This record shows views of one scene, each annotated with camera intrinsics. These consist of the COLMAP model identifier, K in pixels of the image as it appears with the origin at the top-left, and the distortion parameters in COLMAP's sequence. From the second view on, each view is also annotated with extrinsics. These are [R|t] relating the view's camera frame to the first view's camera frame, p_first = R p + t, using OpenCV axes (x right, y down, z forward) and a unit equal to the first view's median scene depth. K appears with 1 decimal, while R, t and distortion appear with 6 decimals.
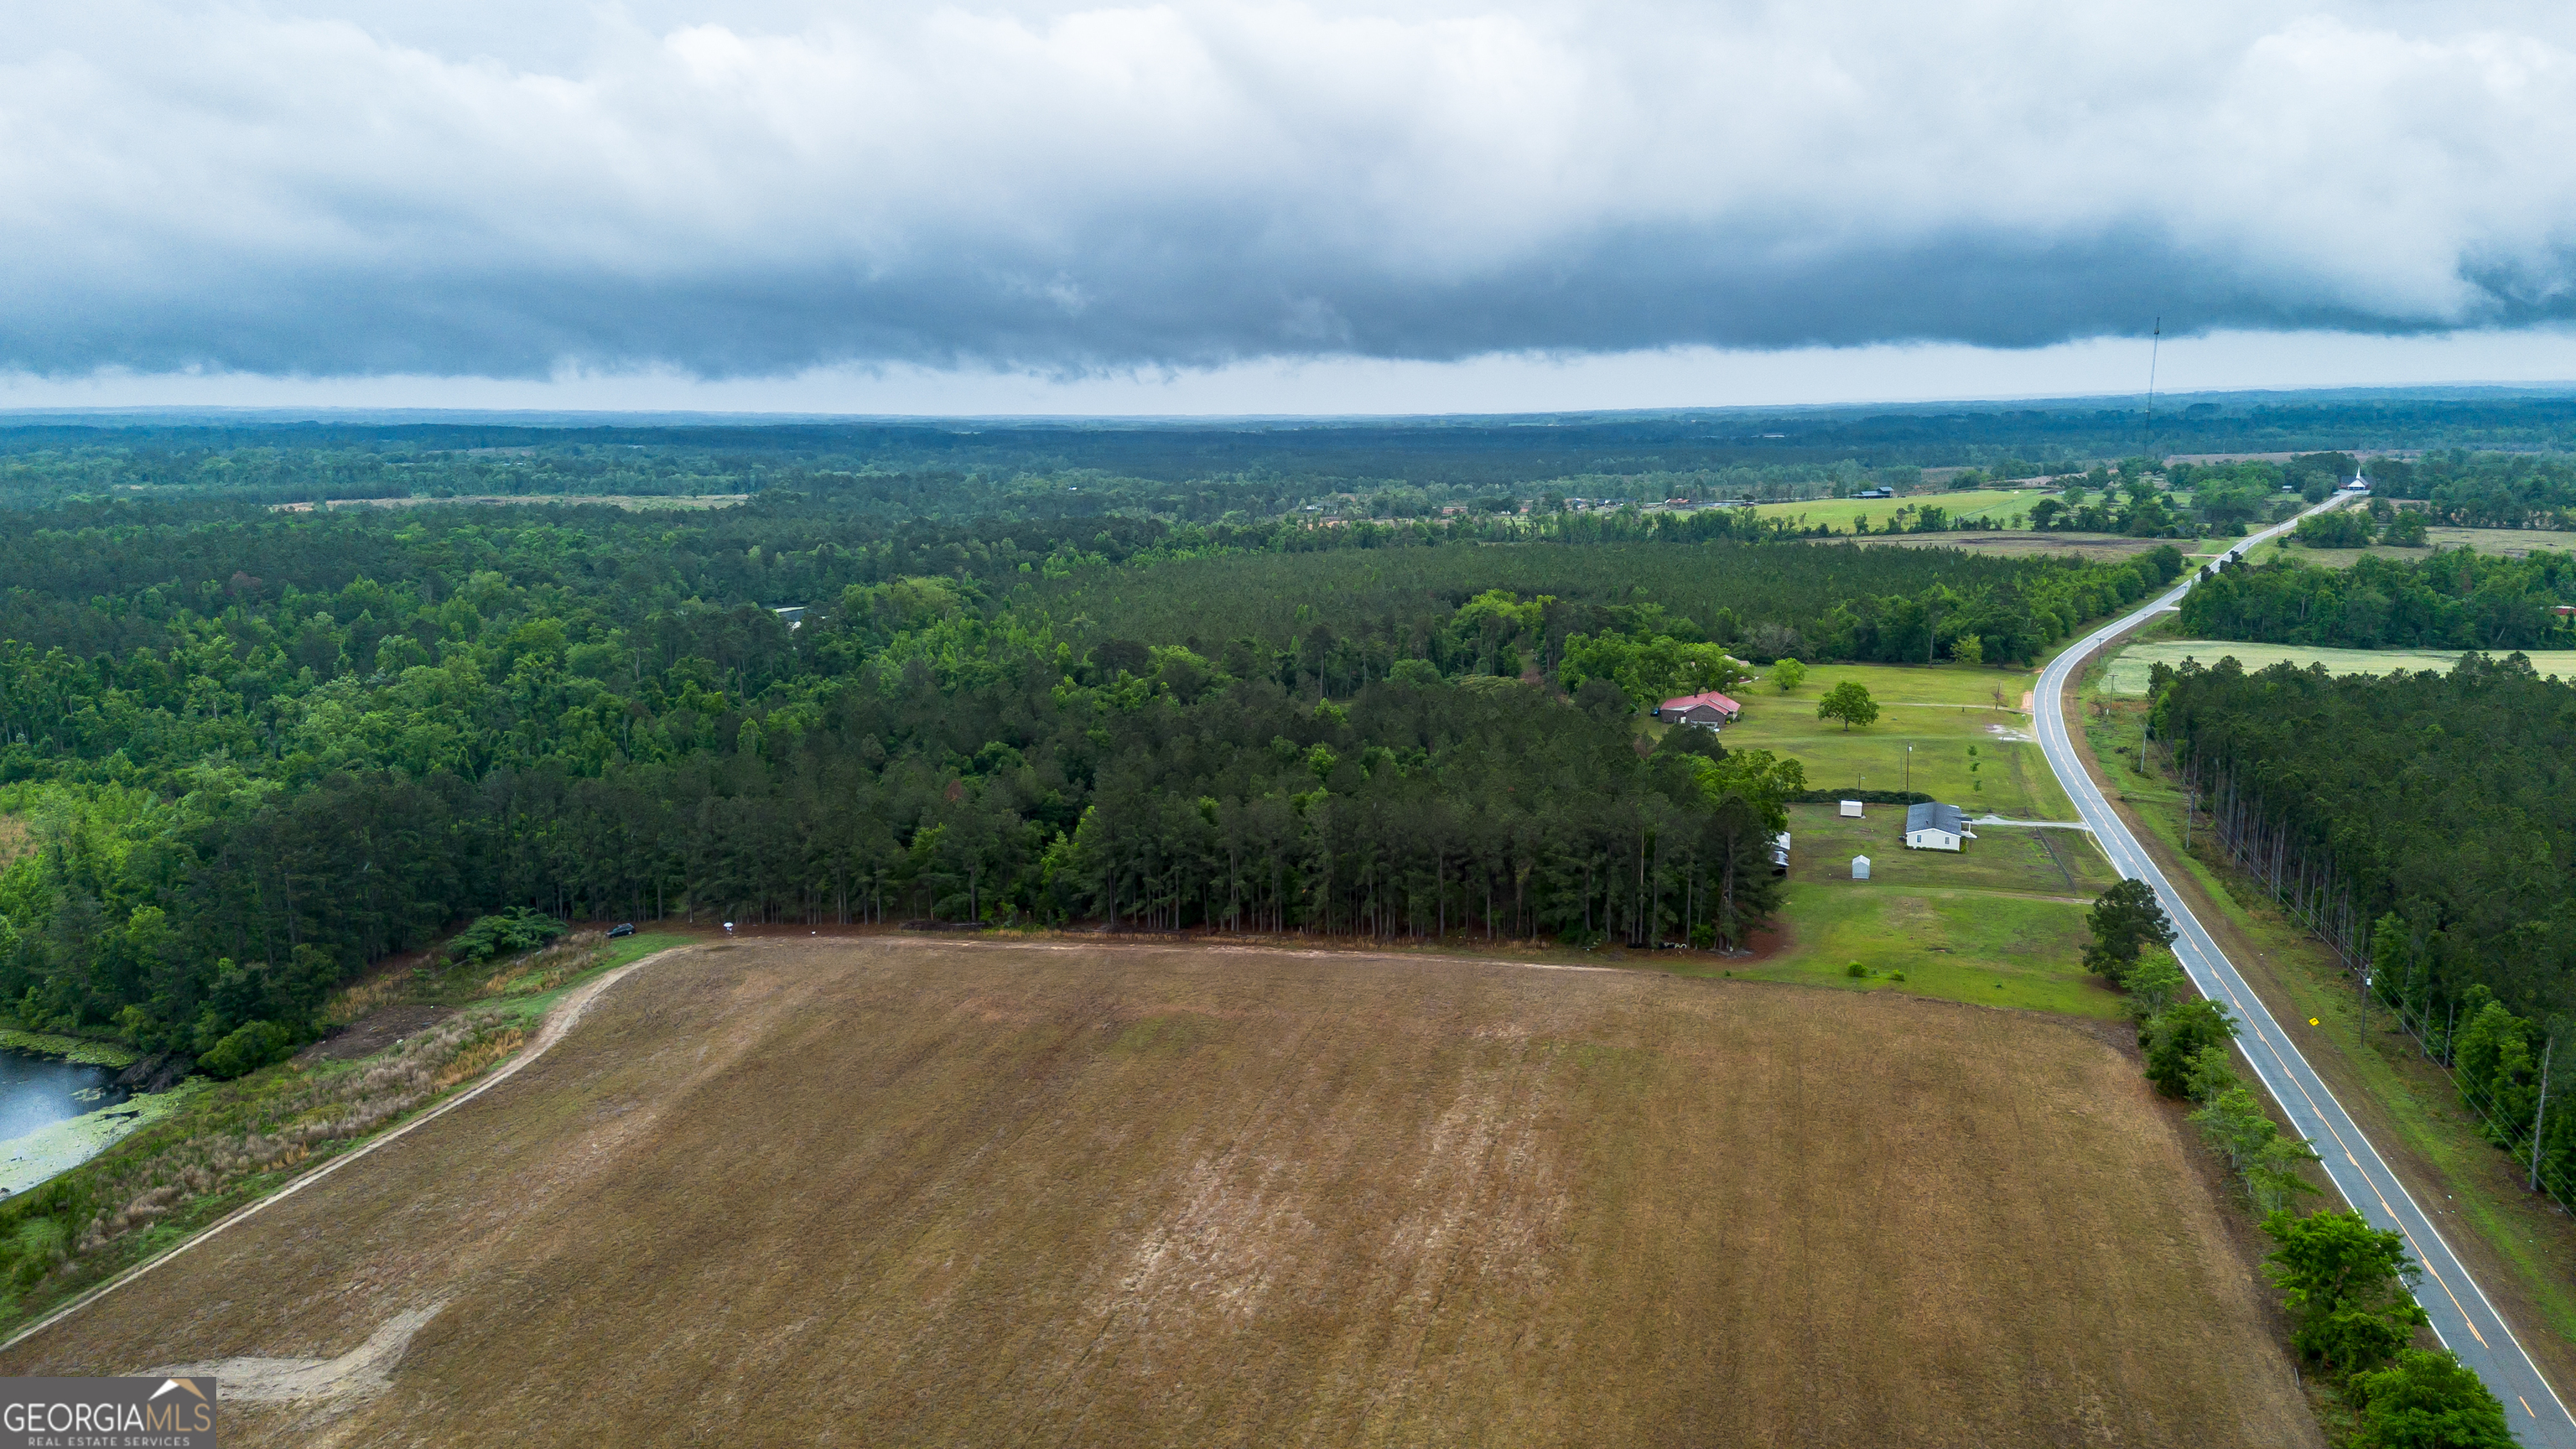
lens RADIAL K [[1773.2, 0, 1292.4], [0, 1773.2, 745.1], [0, 0, 1]] dist [0.321251, -0.334421]
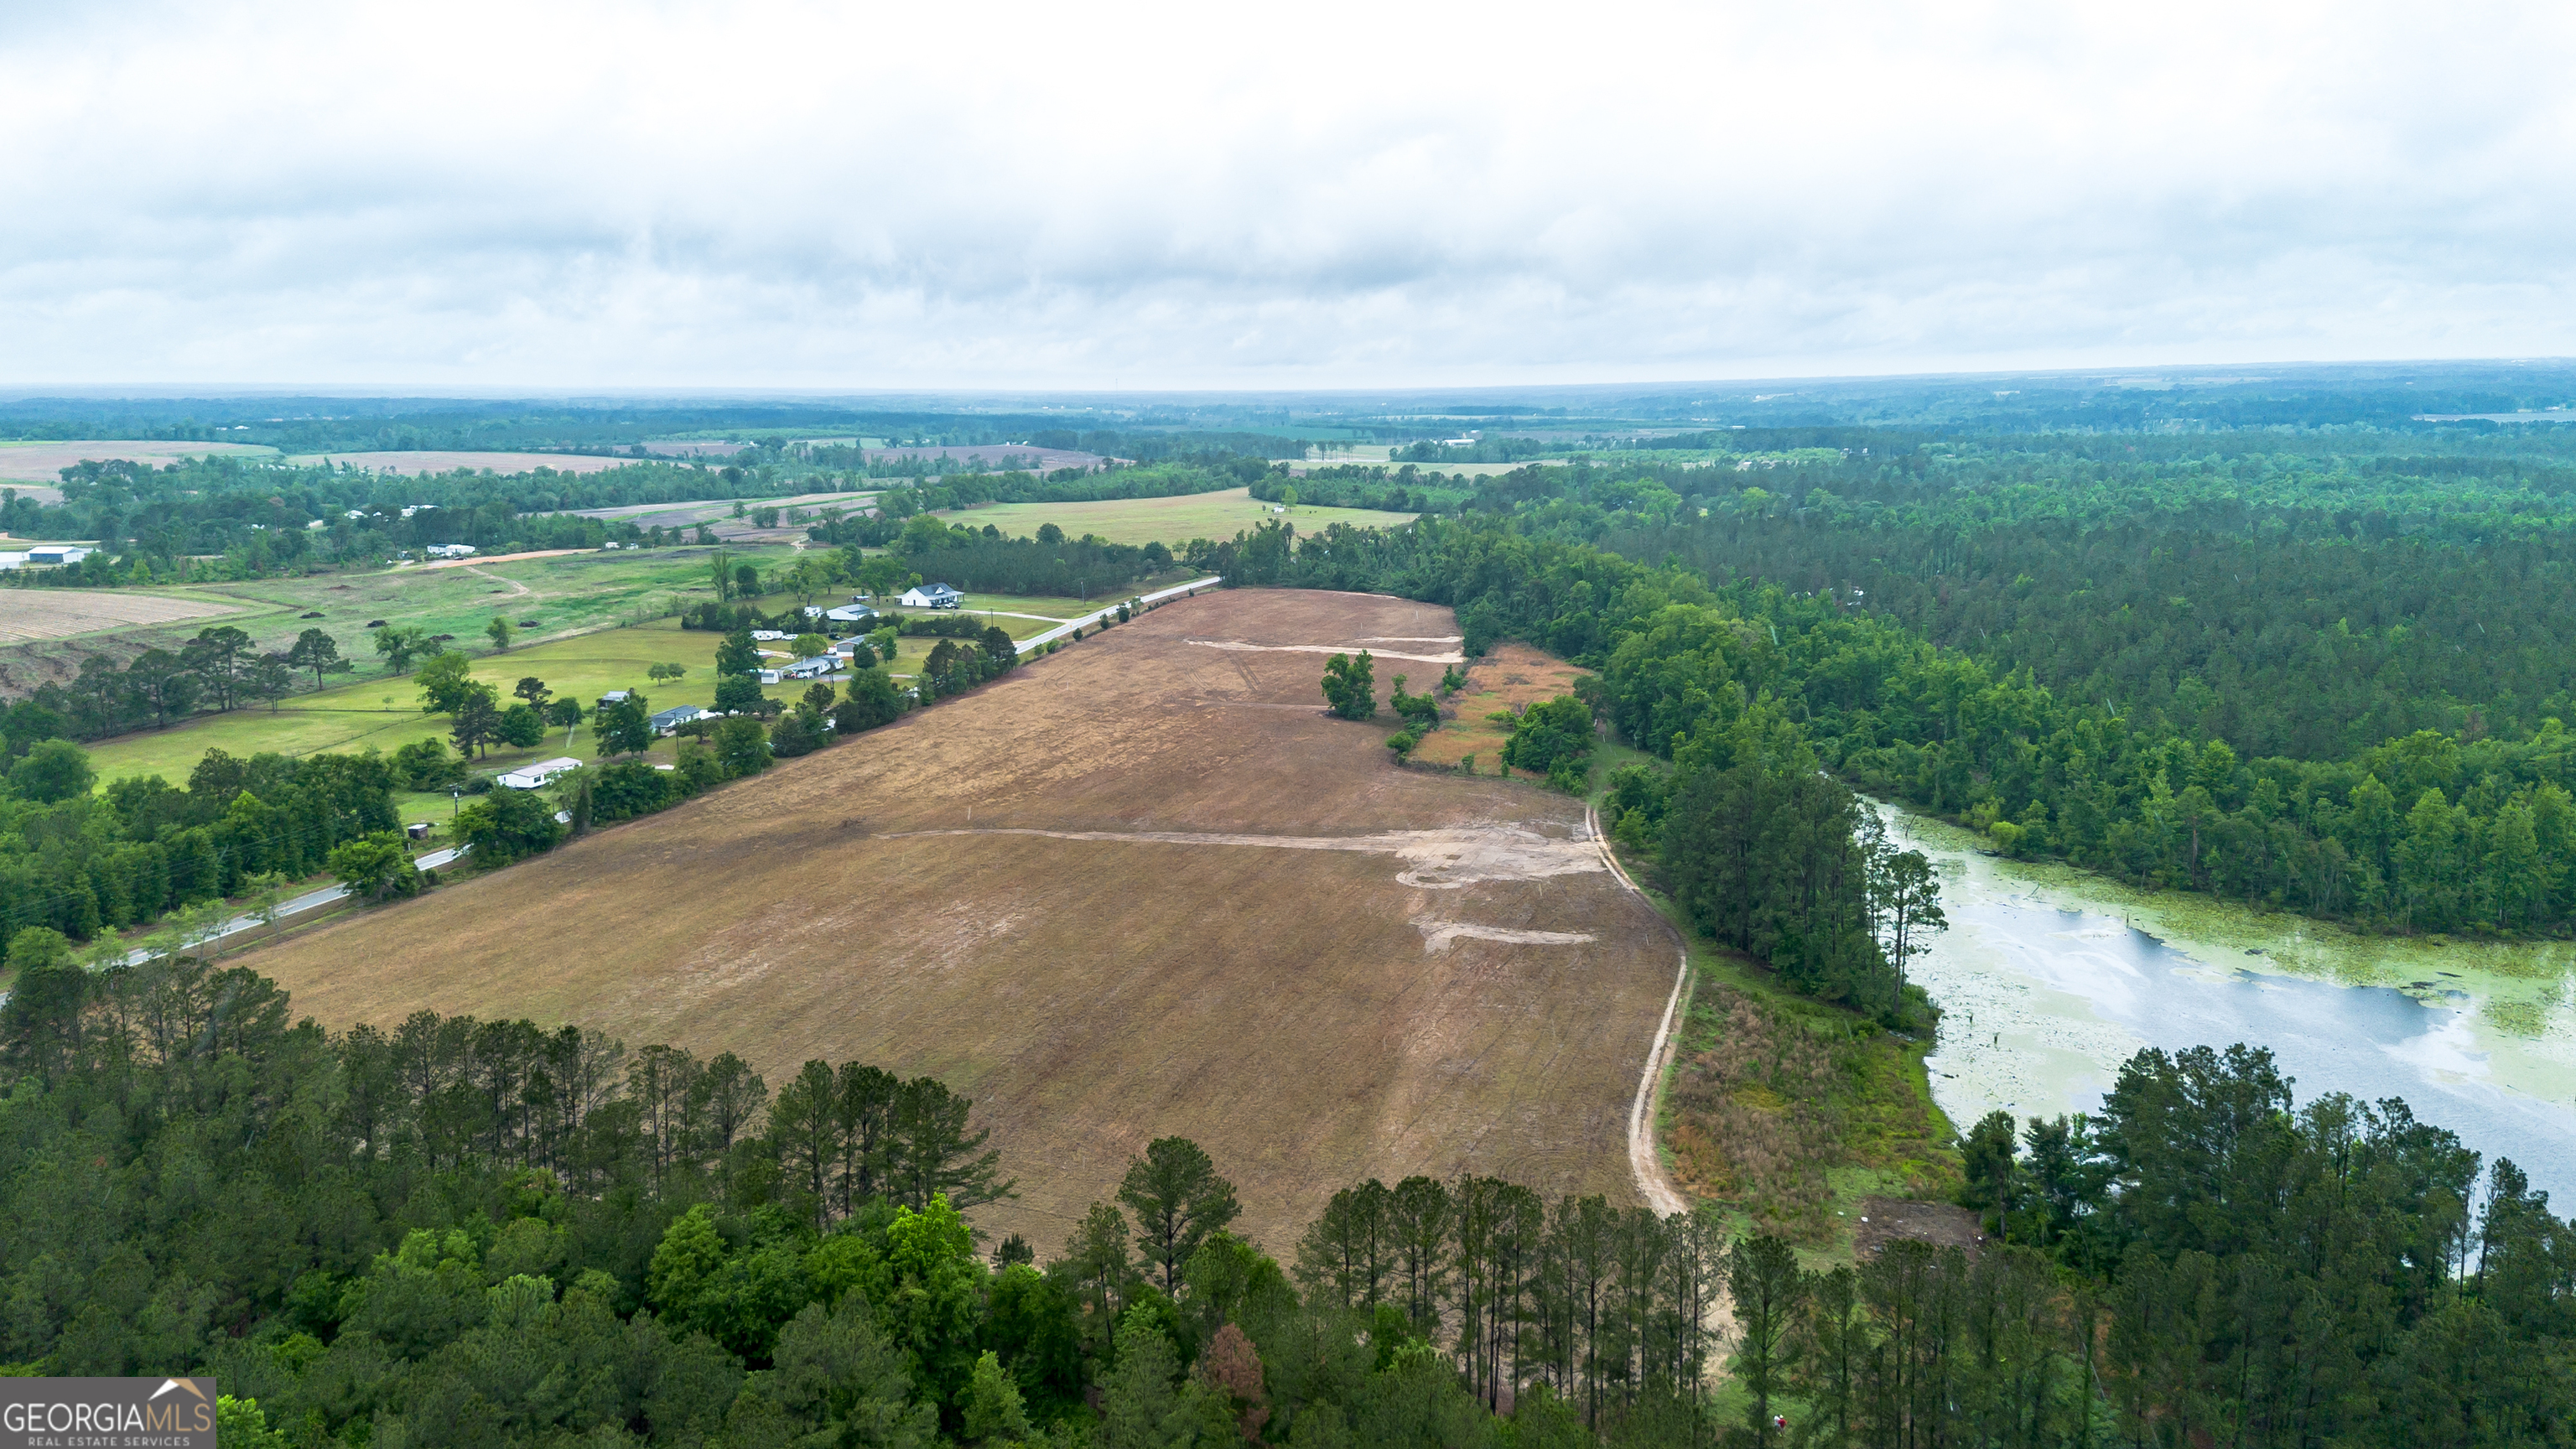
lens RADIAL K [[1773.2, 0, 1292.4], [0, 1773.2, 745.1], [0, 0, 1]] dist [0.321251, -0.334421]
pose [[-0.999311, 0.014165, 0.034320, -0.111805], [0.026131, 0.924982, 0.379111, -0.133755], [-0.026375, 0.379746, -0.924715, 0.684688]]
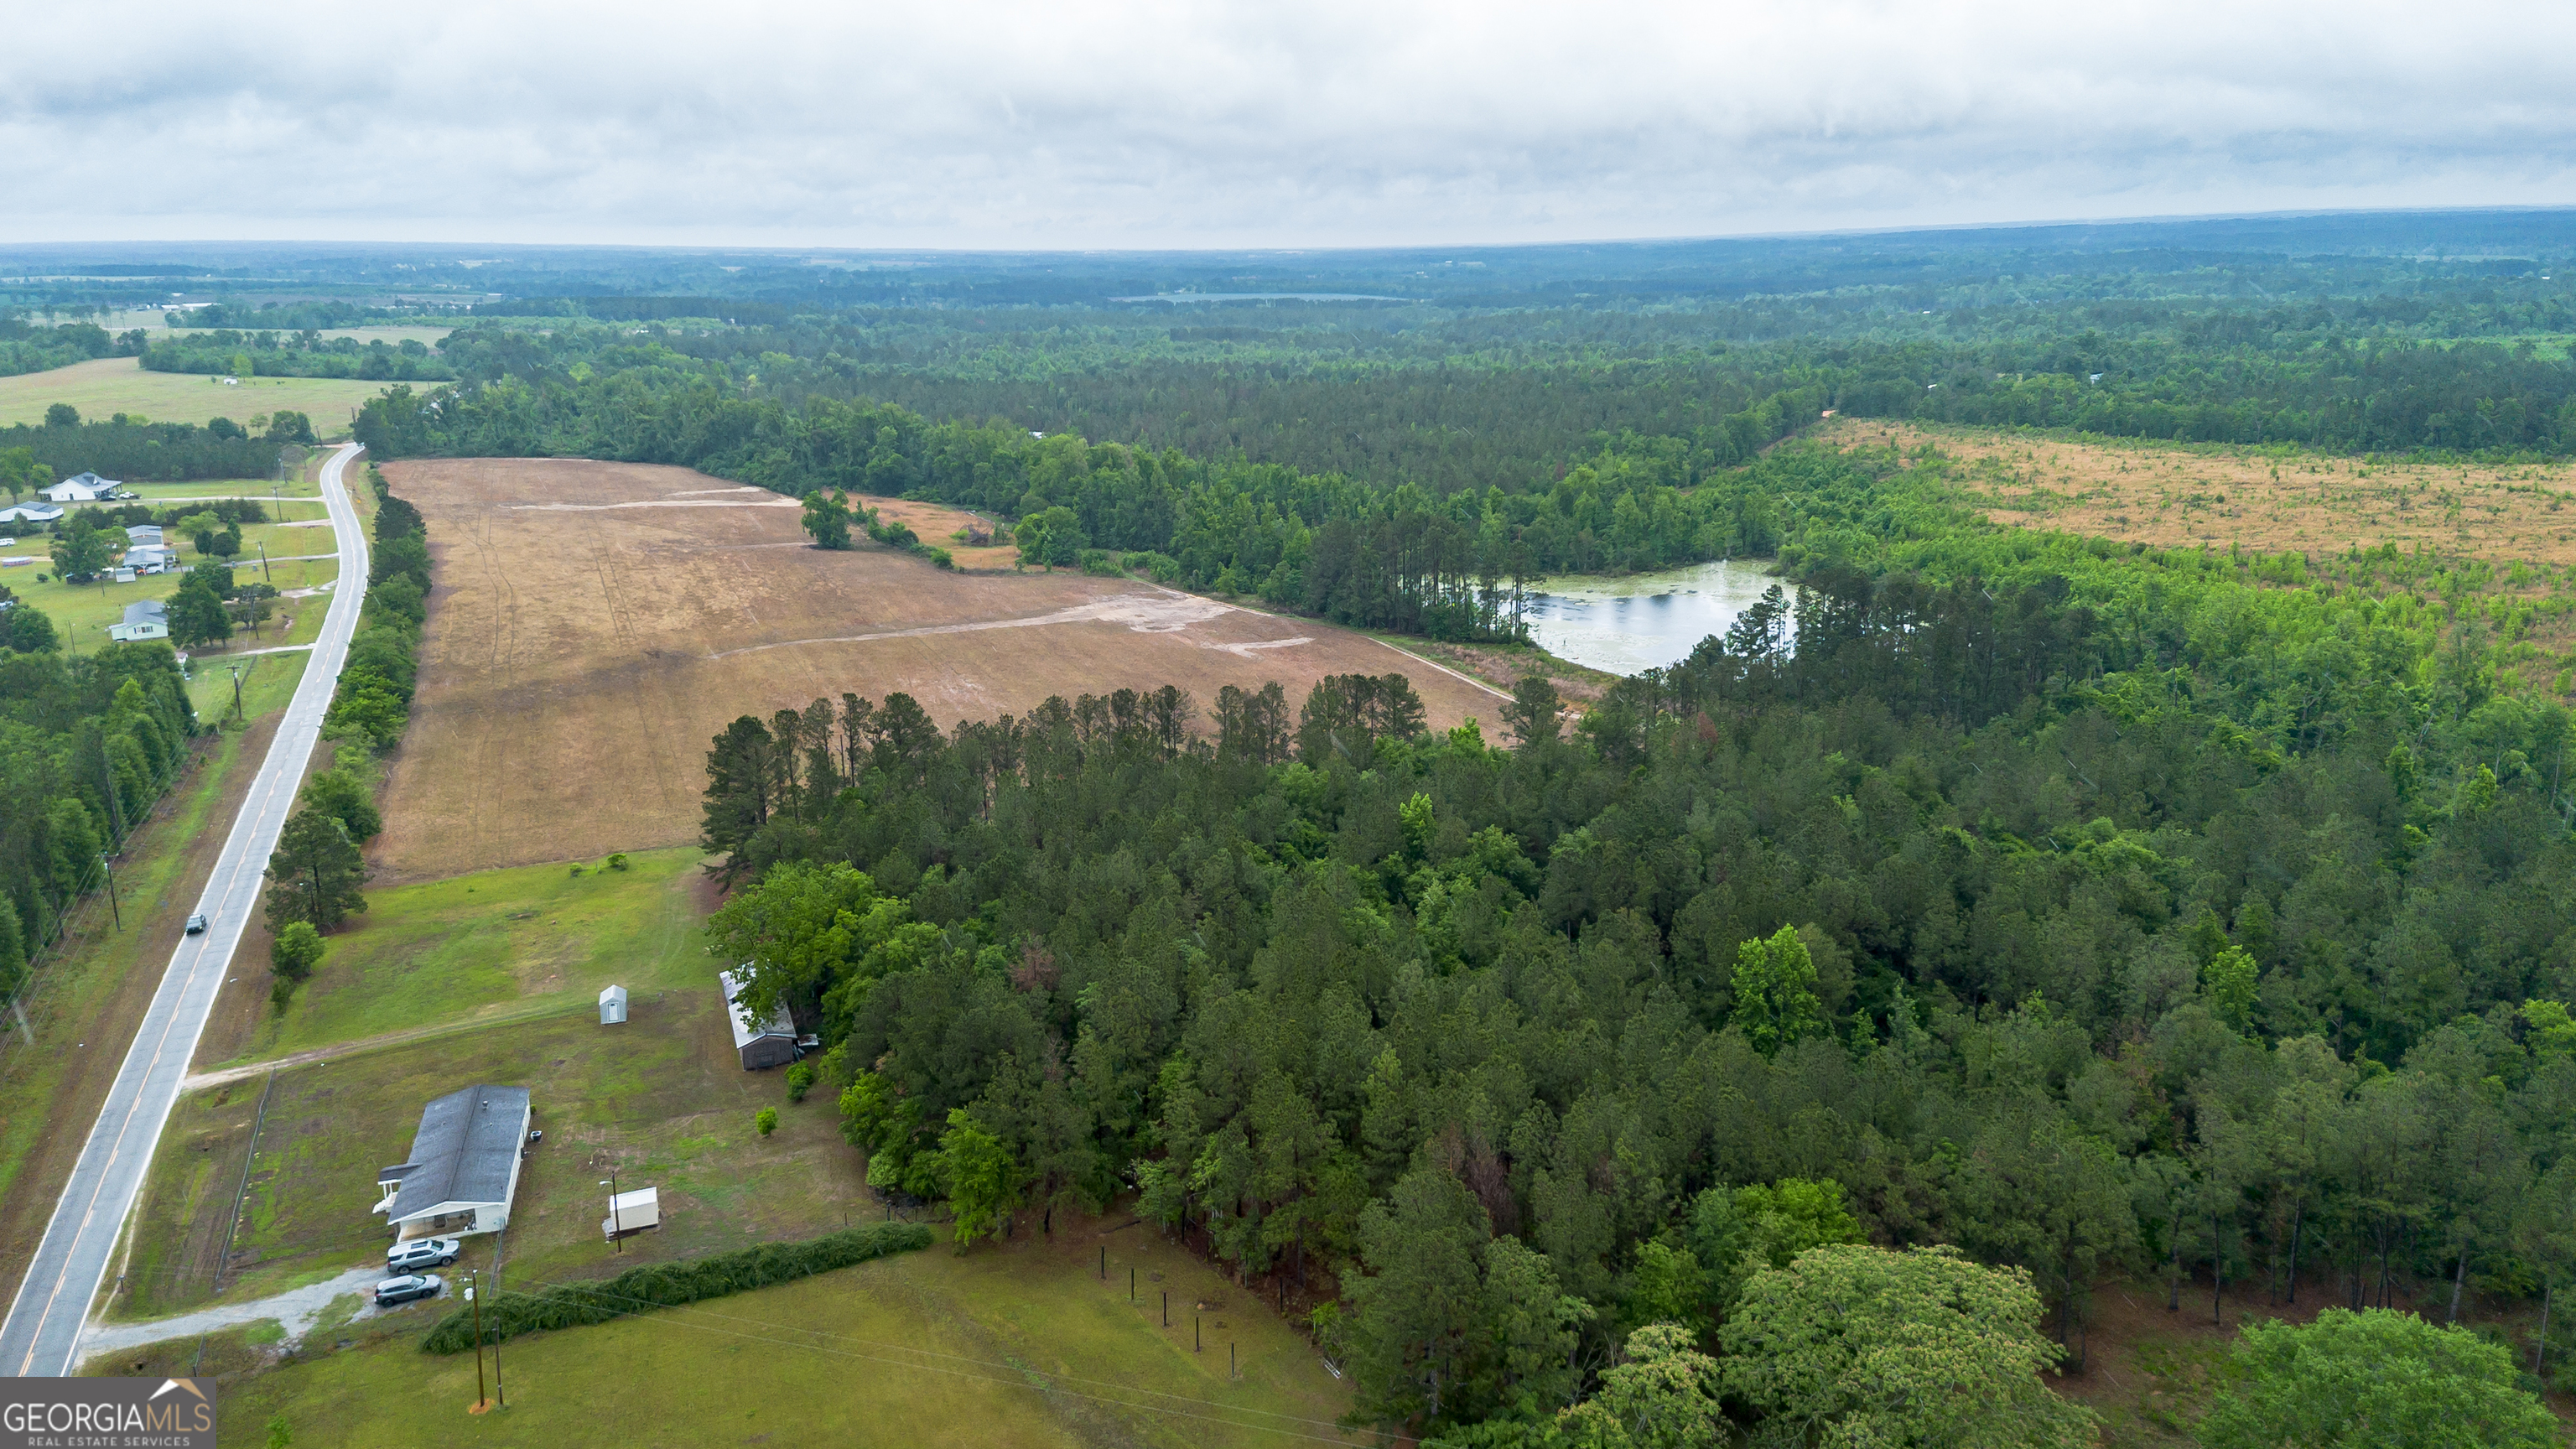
lens RADIAL K [[1775.3, 0, 1297.7], [0, 1775.3, 729.7], [0, 0, 1]] dist [0.321317, -0.338332]
pose [[-0.795312, 0.179941, -0.578878, 0.232147], [-0.091336, 0.908458, 0.407874, -0.154228], [0.599280, 0.377259, -0.706073, 0.761901]]
